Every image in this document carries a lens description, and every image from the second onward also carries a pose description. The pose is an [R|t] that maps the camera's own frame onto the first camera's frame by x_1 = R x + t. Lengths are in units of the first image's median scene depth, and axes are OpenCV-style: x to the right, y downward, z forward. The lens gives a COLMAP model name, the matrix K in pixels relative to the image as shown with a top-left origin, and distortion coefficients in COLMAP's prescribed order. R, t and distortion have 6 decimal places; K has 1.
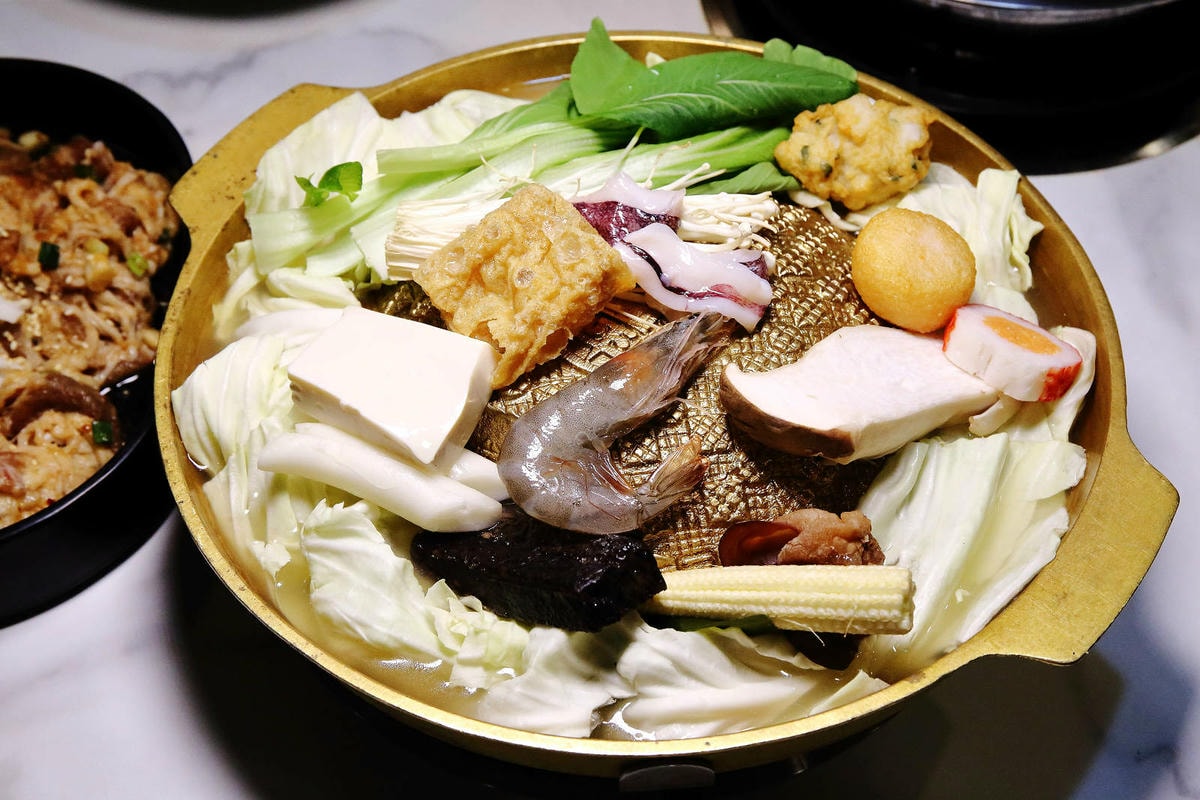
lens RADIAL K [[2112.2, 0, 600.0], [0, 2112.2, 400.0], [0, 0, 1]] dist [-0.020064, 1.184378]
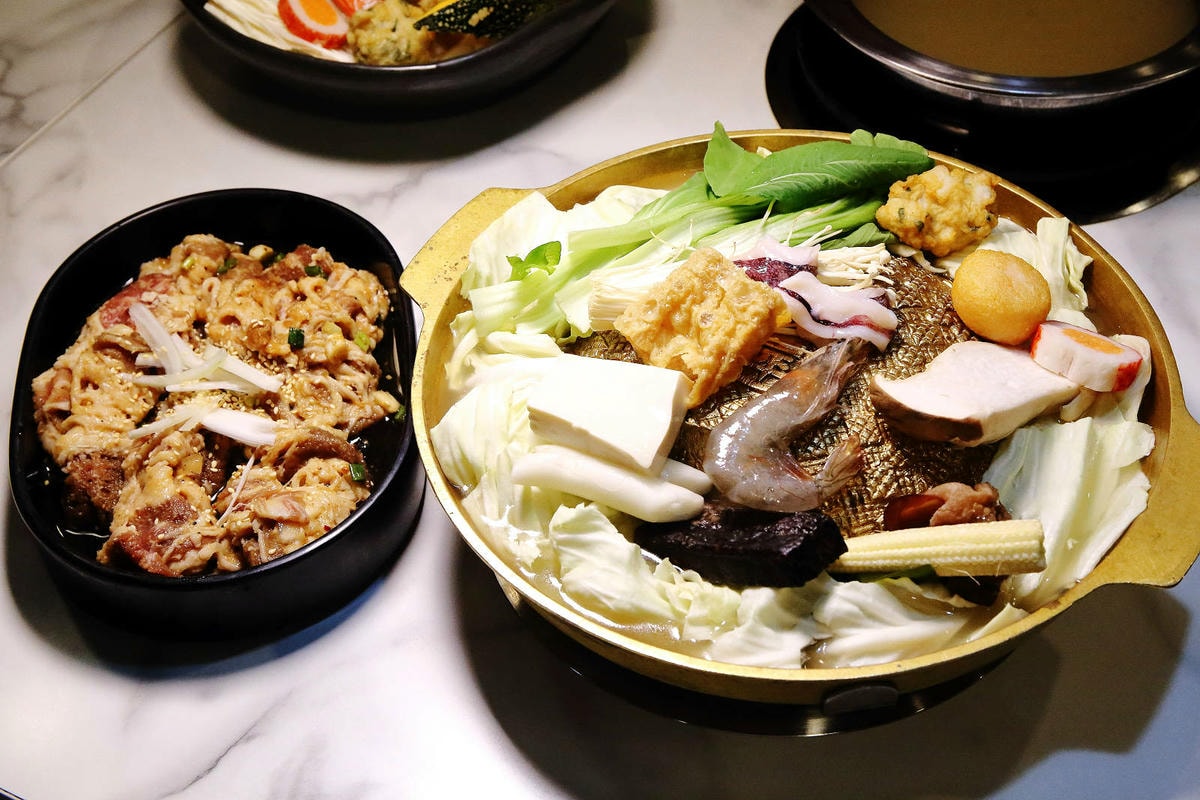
lens RADIAL K [[1835.0, 0, 600.0], [0, 1835.0, 400.0], [0, 0, 1]] dist [0.043400, 0.117349]
pose [[0.997372, -0.066863, 0.027885, -0.130009], [0.068239, 0.996328, -0.051719, 0.041850], [-0.024324, 0.053486, 0.998272, -0.095852]]
